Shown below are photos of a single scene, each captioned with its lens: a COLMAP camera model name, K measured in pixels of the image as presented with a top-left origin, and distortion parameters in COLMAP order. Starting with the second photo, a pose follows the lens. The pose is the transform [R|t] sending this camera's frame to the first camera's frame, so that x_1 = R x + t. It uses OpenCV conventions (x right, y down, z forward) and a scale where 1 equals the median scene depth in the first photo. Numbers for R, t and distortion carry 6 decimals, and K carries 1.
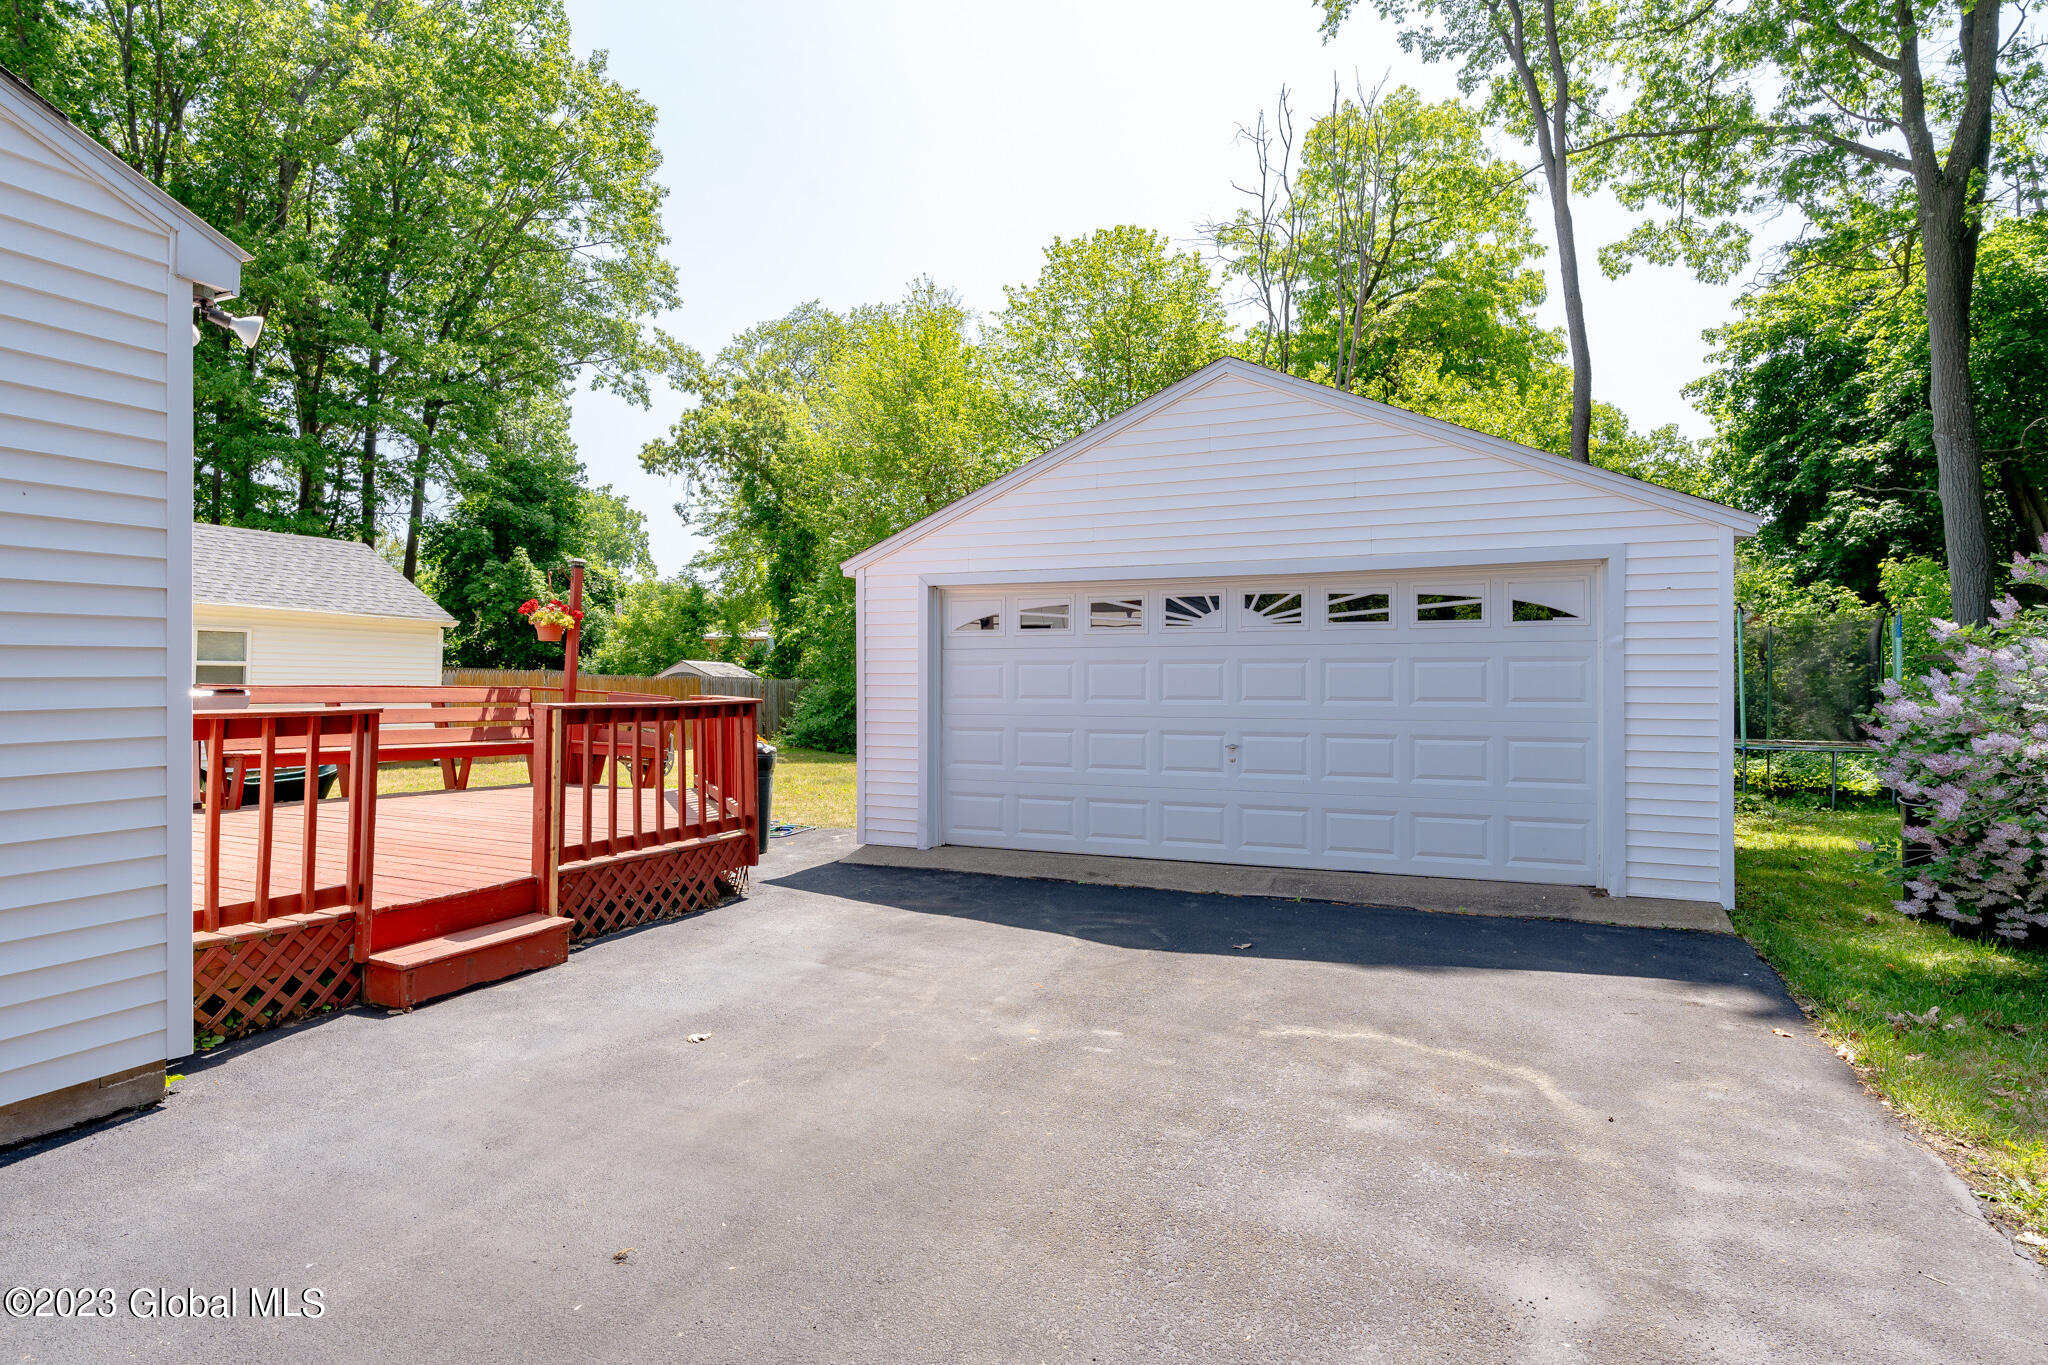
lens RADIAL K [[1114.5, 0, 1029.2], [0, 1114.5, 690.2], [0, 0, 1]] dist [-0.005715, 0.000464]
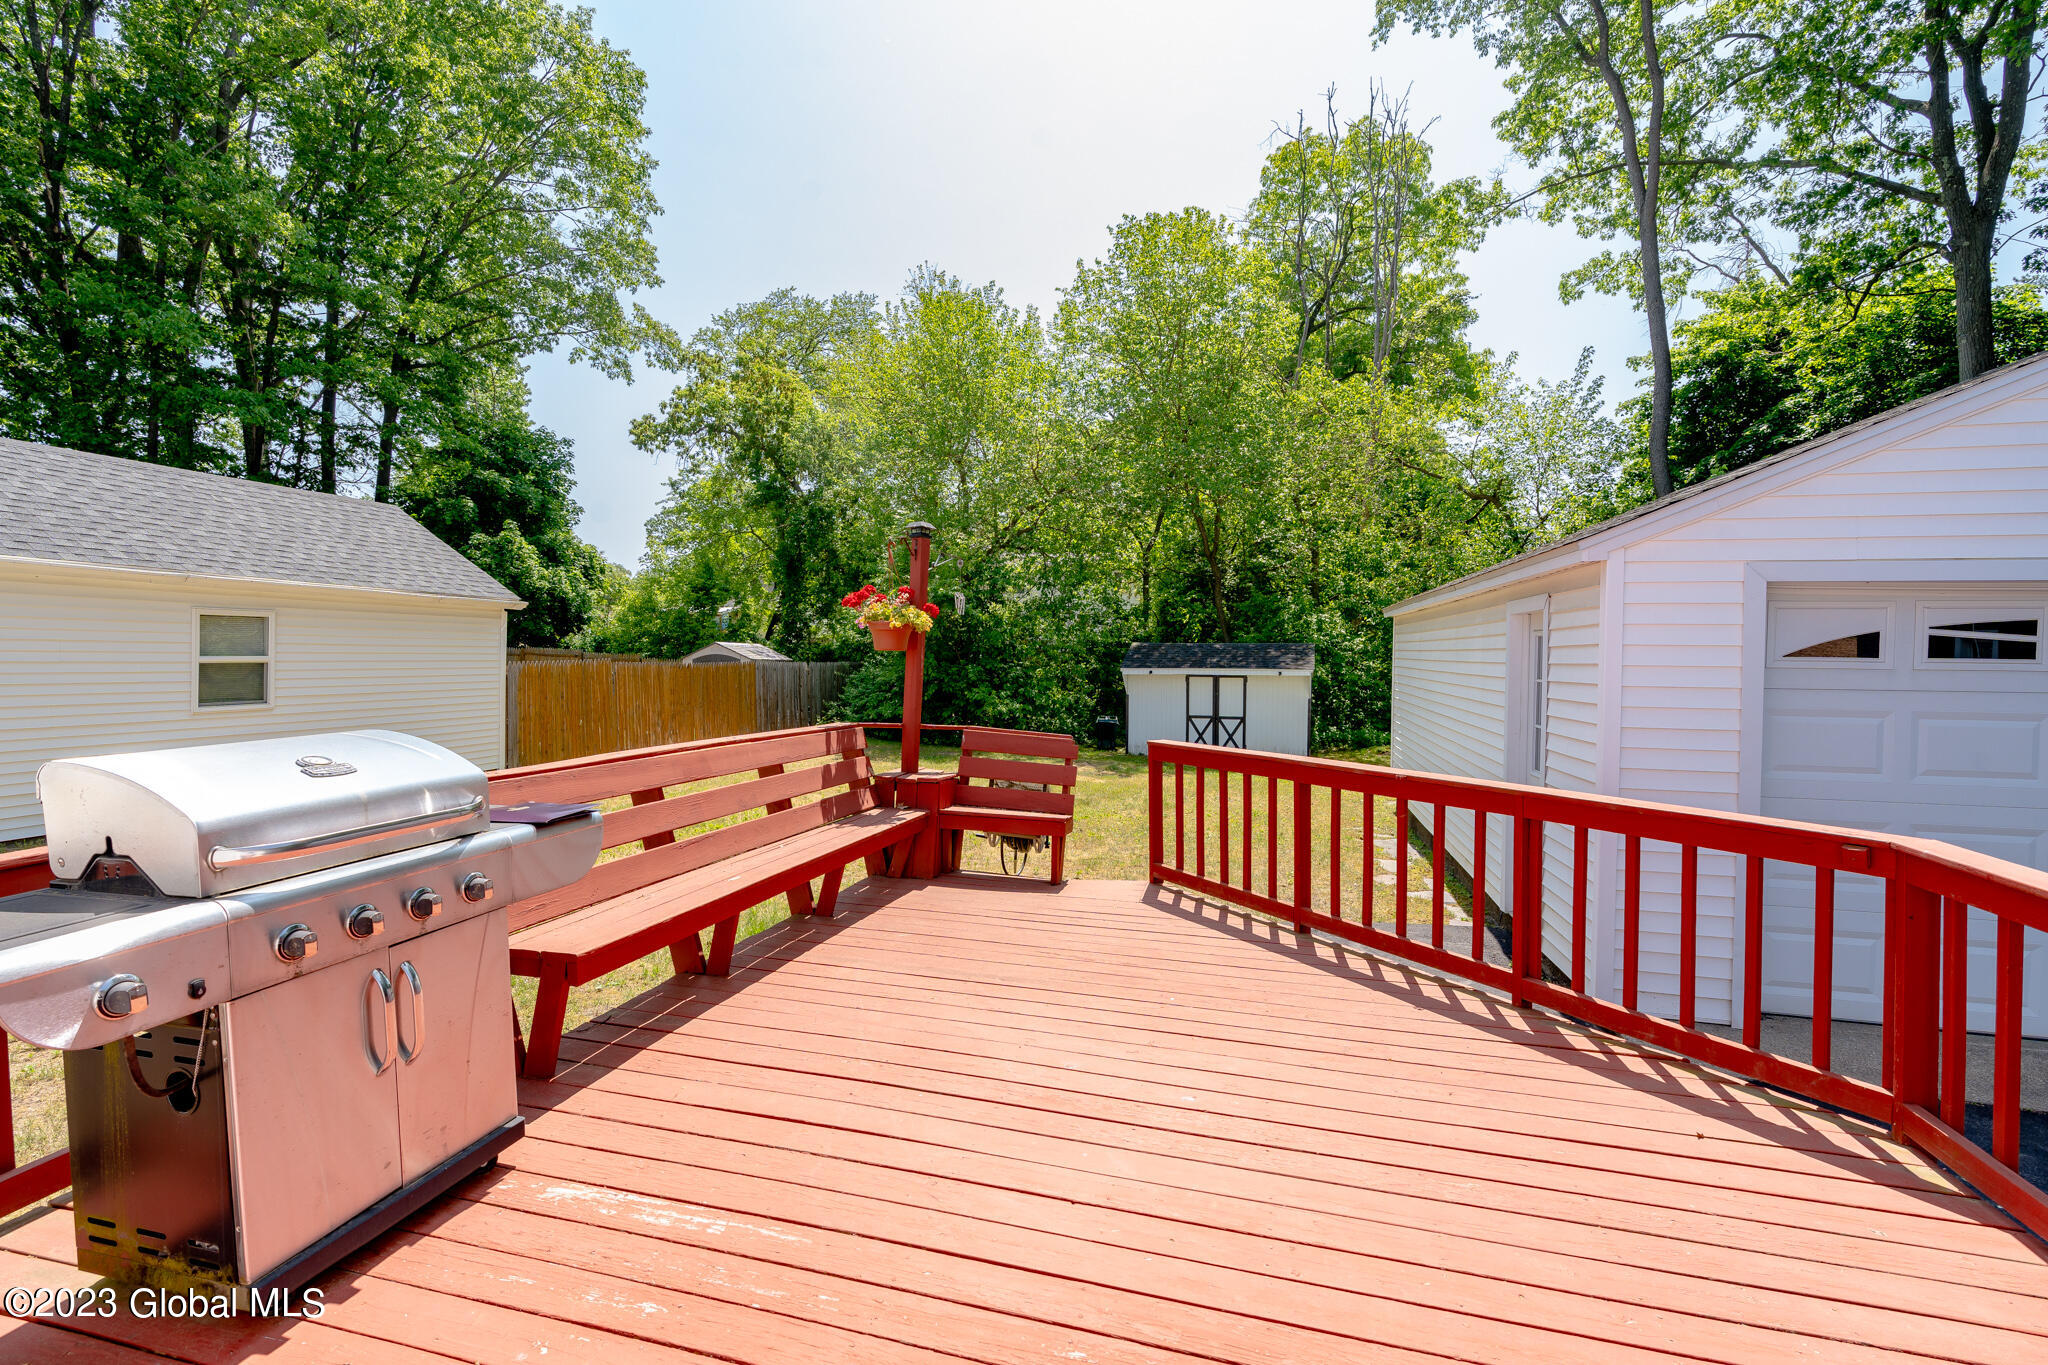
lens RADIAL K [[915.0, 0, 1016.9], [0, 915.0, 678.6], [0, 0, 1]] dist [-0.012116, 0.004431]
pose [[0.988287, 0.000212, 0.152604, -0.136937], [-0.004327, 0.999636, 0.026630, -0.013296], [-0.152543, -0.026979, 0.987929, 0.146329]]
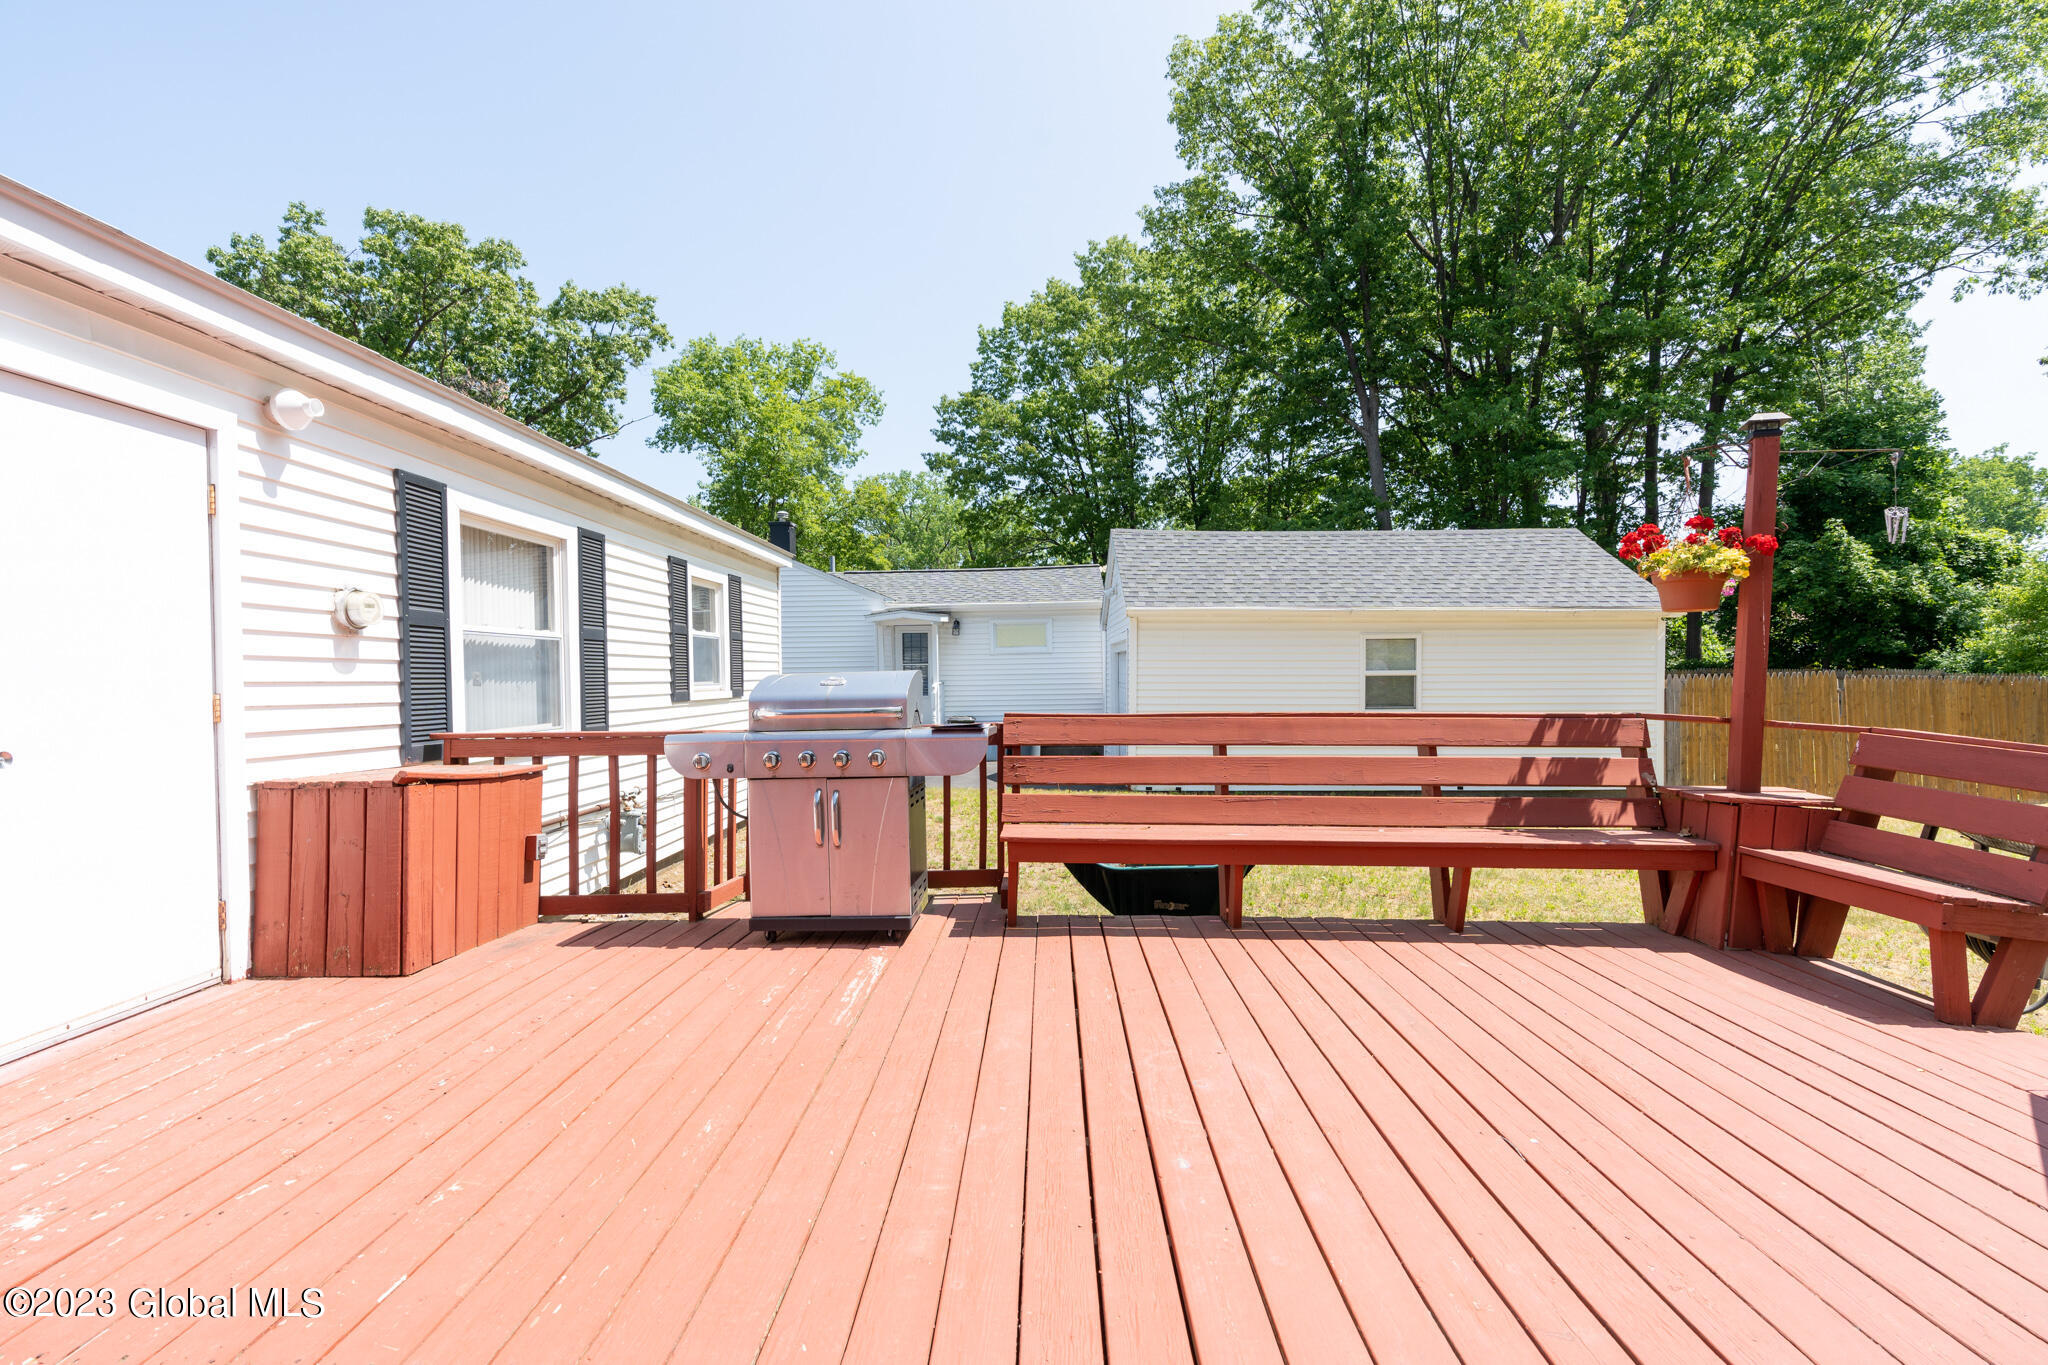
lens RADIAL K [[915.0, 0, 1016.9], [0, 915.0, 678.6], [0, 0, 1]] dist [-0.012116, 0.004431]
pose [[0.366616, -0.017472, -0.930208, -0.059001], [0.005398, 0.999847, -0.016652, -0.003927], [0.930357, 0.001084, 0.366654, 0.191929]]
